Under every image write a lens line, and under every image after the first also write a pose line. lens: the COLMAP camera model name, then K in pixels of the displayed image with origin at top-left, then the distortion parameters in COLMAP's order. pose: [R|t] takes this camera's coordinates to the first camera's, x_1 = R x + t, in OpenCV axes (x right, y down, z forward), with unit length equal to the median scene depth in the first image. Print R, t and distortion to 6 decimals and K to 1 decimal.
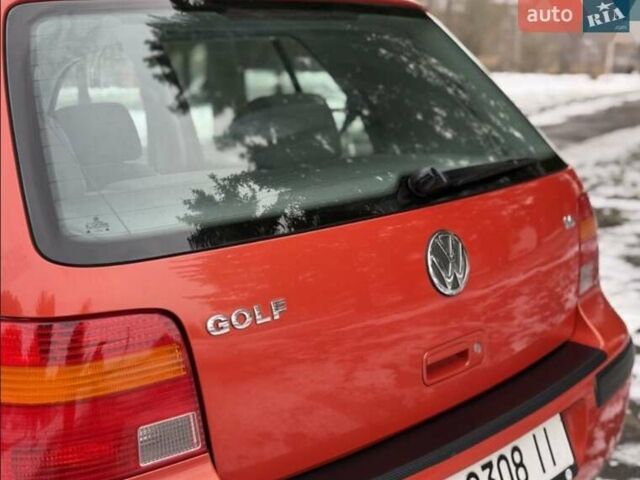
lens RADIAL K [[877.2, 0, 319.1], [0, 877.2, 235.0], [0, 0, 1]] dist [0.097149, 0.000000]
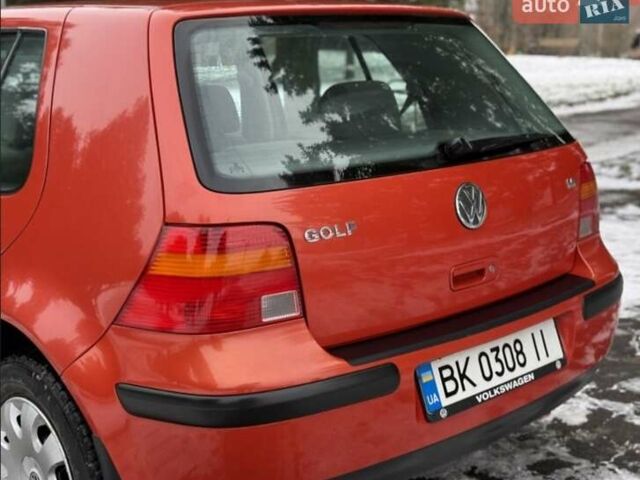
lens RADIAL K [[877.2, 0, 322.4], [0, 877.2, 228.2], [0, 0, 1]] dist [0.097149, 0.000000]
pose [[0.997145, 0.026612, -0.070665, 0.007897], [-0.025532, 0.999544, 0.016137, 0.043148], [0.071062, -0.014286, 0.997370, -0.360572]]
